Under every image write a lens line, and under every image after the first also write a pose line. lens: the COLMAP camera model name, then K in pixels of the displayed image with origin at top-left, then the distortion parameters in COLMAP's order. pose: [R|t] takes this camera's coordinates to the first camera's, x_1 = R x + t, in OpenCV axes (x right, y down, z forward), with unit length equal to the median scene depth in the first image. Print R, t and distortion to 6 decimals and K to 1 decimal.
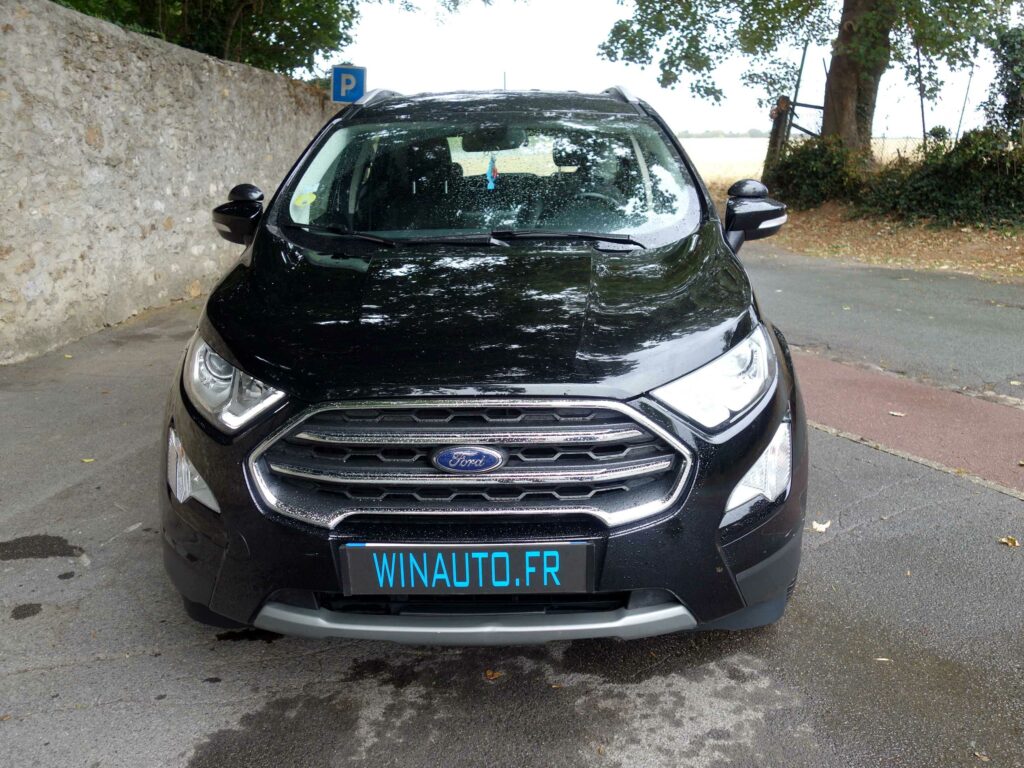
lens RADIAL K [[903.4, 0, 511.0], [0, 903.4, 387.8], [0, 0, 1]] dist [0.004397, -0.010690]
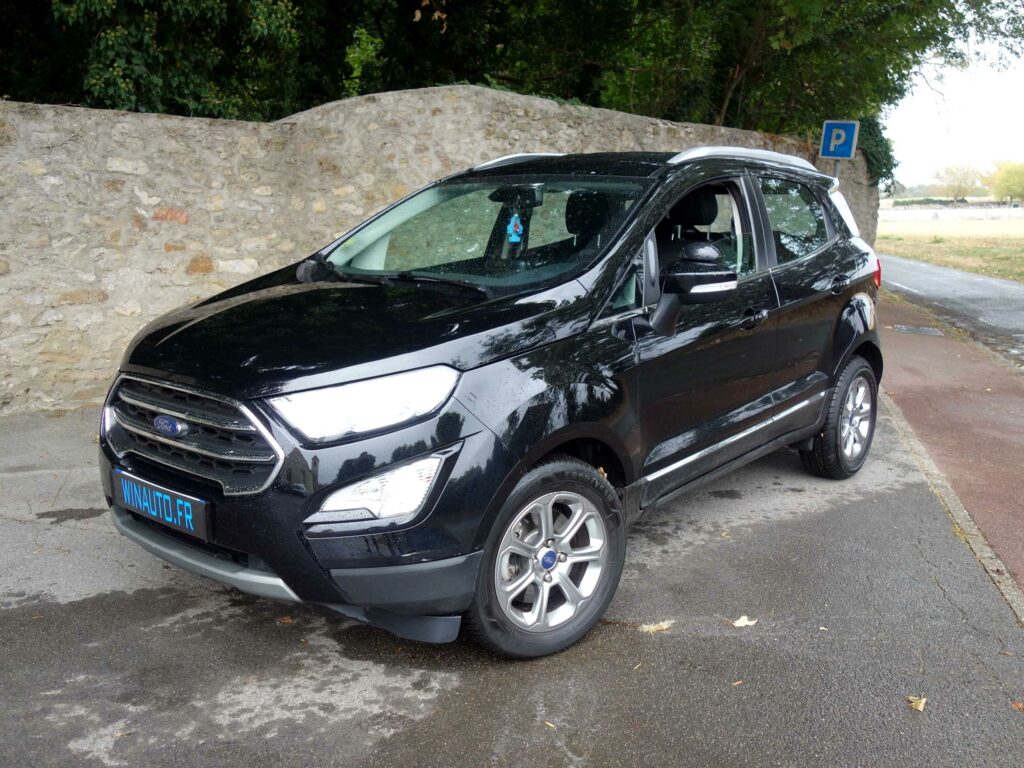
lens RADIAL K [[903.4, 0, 512.1], [0, 903.4, 384.6], [0, 0, 1]] dist [0.004397, -0.010690]
pose [[0.779773, 0.134485, -0.611447, 0.324023], [-0.169725, 0.985491, 0.000305, -0.019946], [0.602617, 0.103540, 0.791285, 0.054977]]
